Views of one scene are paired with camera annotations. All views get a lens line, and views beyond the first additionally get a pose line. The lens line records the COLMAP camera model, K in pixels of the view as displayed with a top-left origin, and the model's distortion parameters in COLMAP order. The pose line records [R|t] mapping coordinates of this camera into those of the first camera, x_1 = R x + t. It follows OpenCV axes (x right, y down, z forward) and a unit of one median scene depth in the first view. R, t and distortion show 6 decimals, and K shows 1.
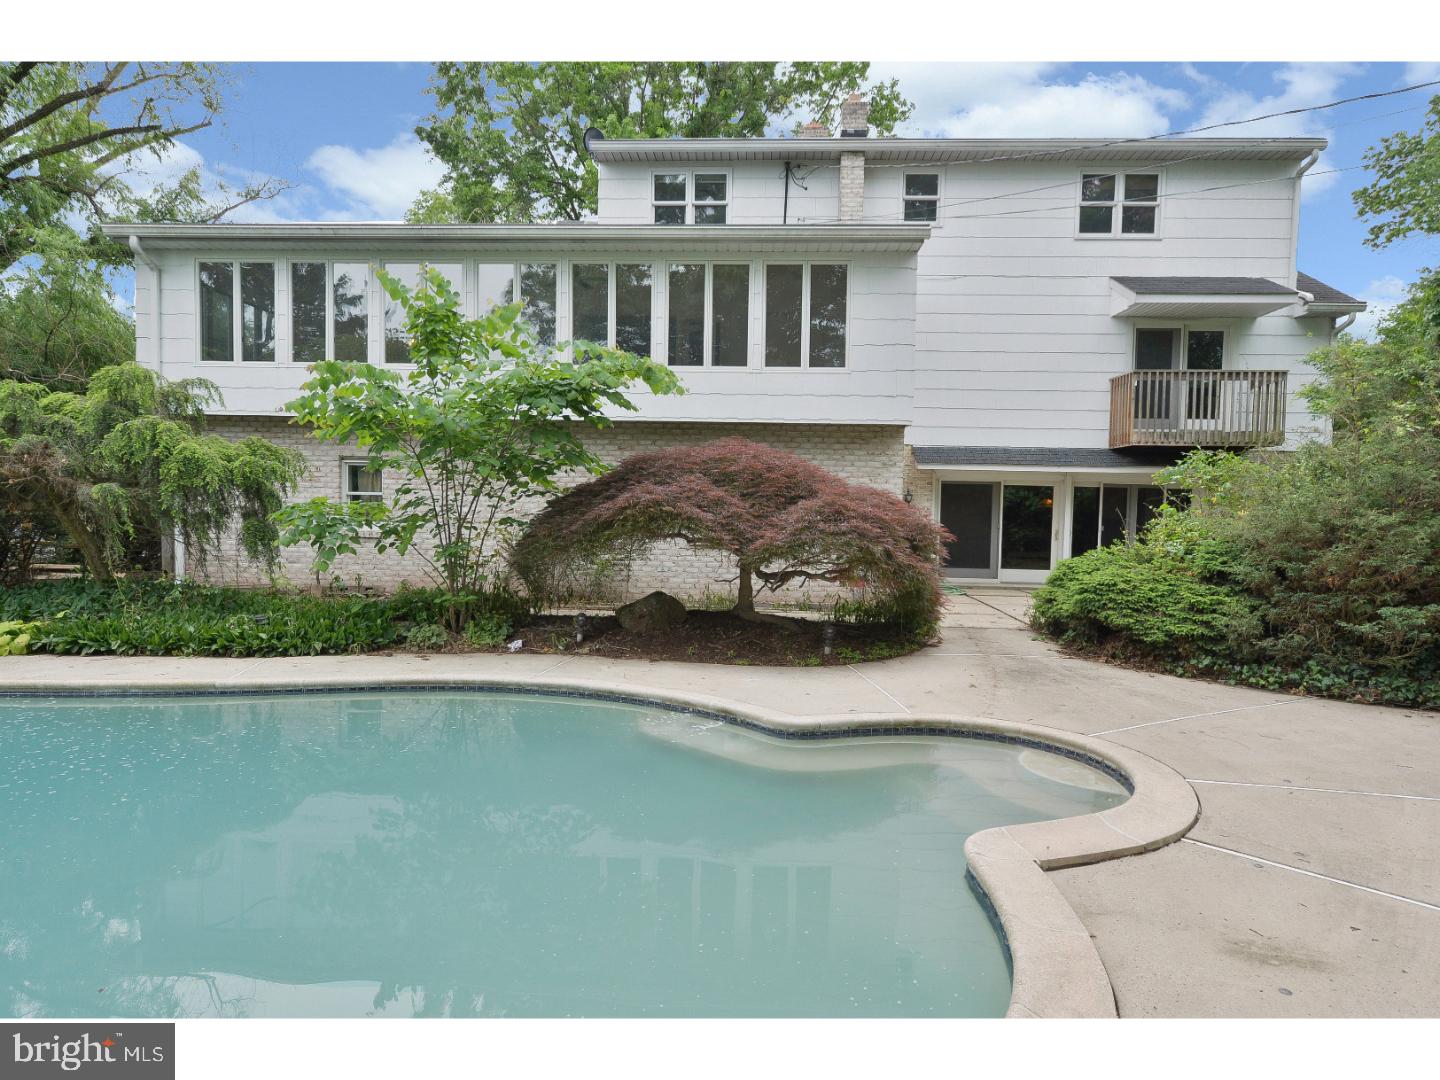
lens RADIAL K [[839.2, 0, 715.7], [0, 839.2, 546.7], [0, 0, 1]] dist [-0.003378, -0.004382]
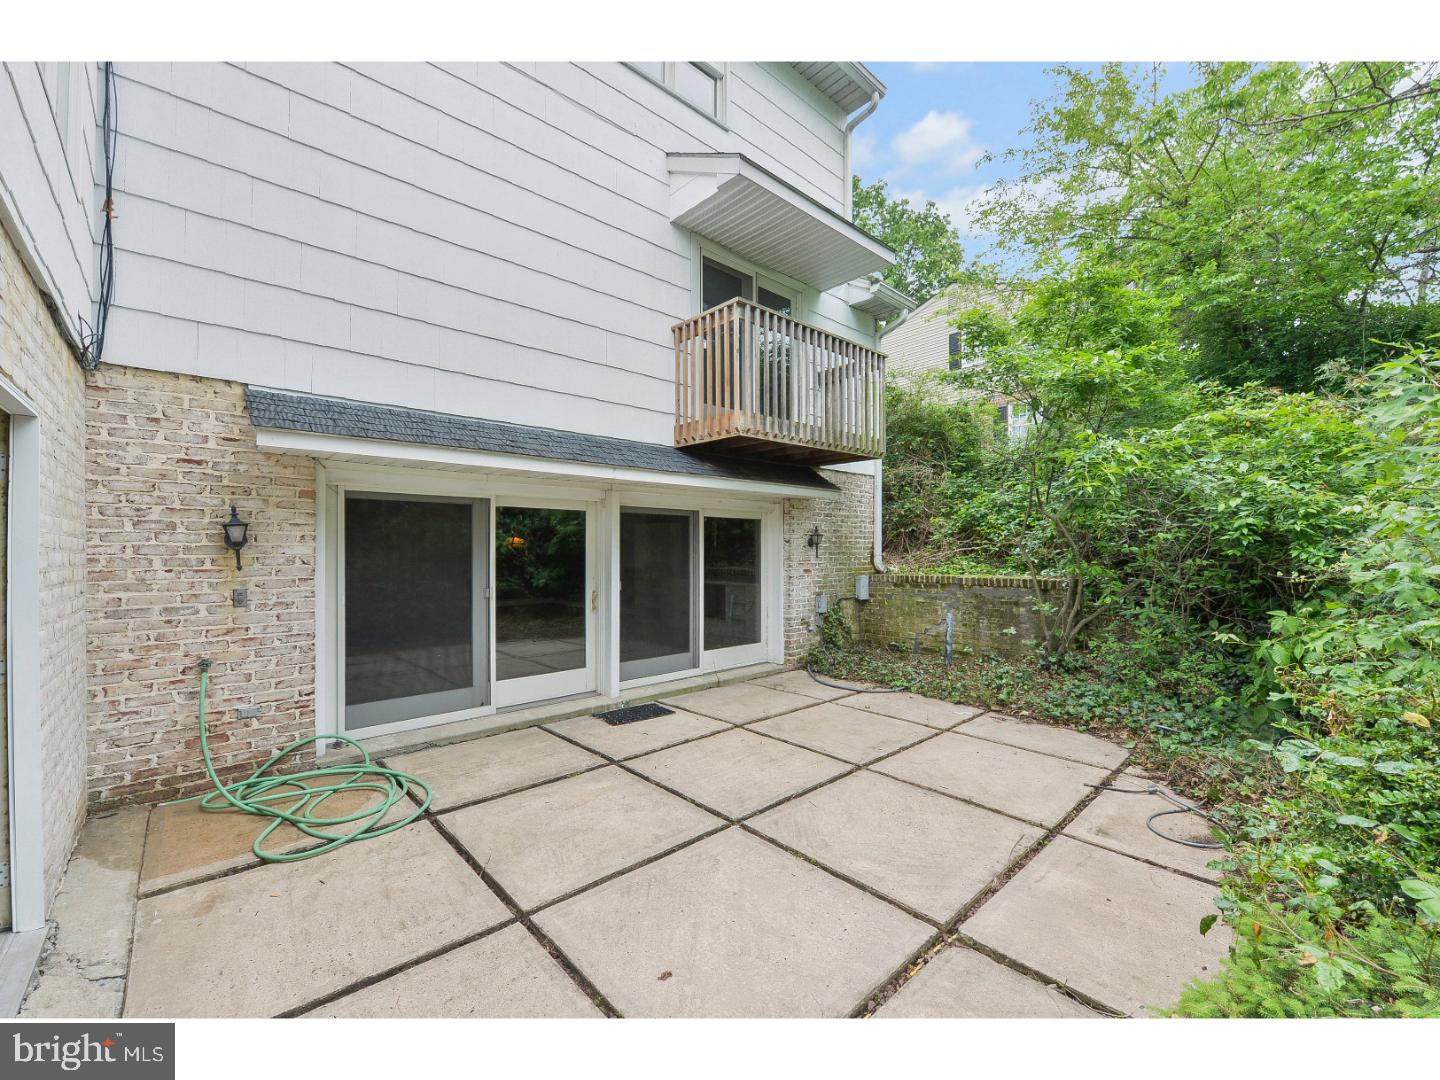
lens RADIAL K [[588.8, 0, 716.9], [0, 588.8, 545.4], [0, 0, 1]] dist [-0.023750, -0.000401]
pose [[0.687740, -0.015838, 0.725785, 0.203446], [0.039321, 0.999107, -0.015457, -0.043874], [-0.724892, 0.039169, 0.687748, 0.729599]]
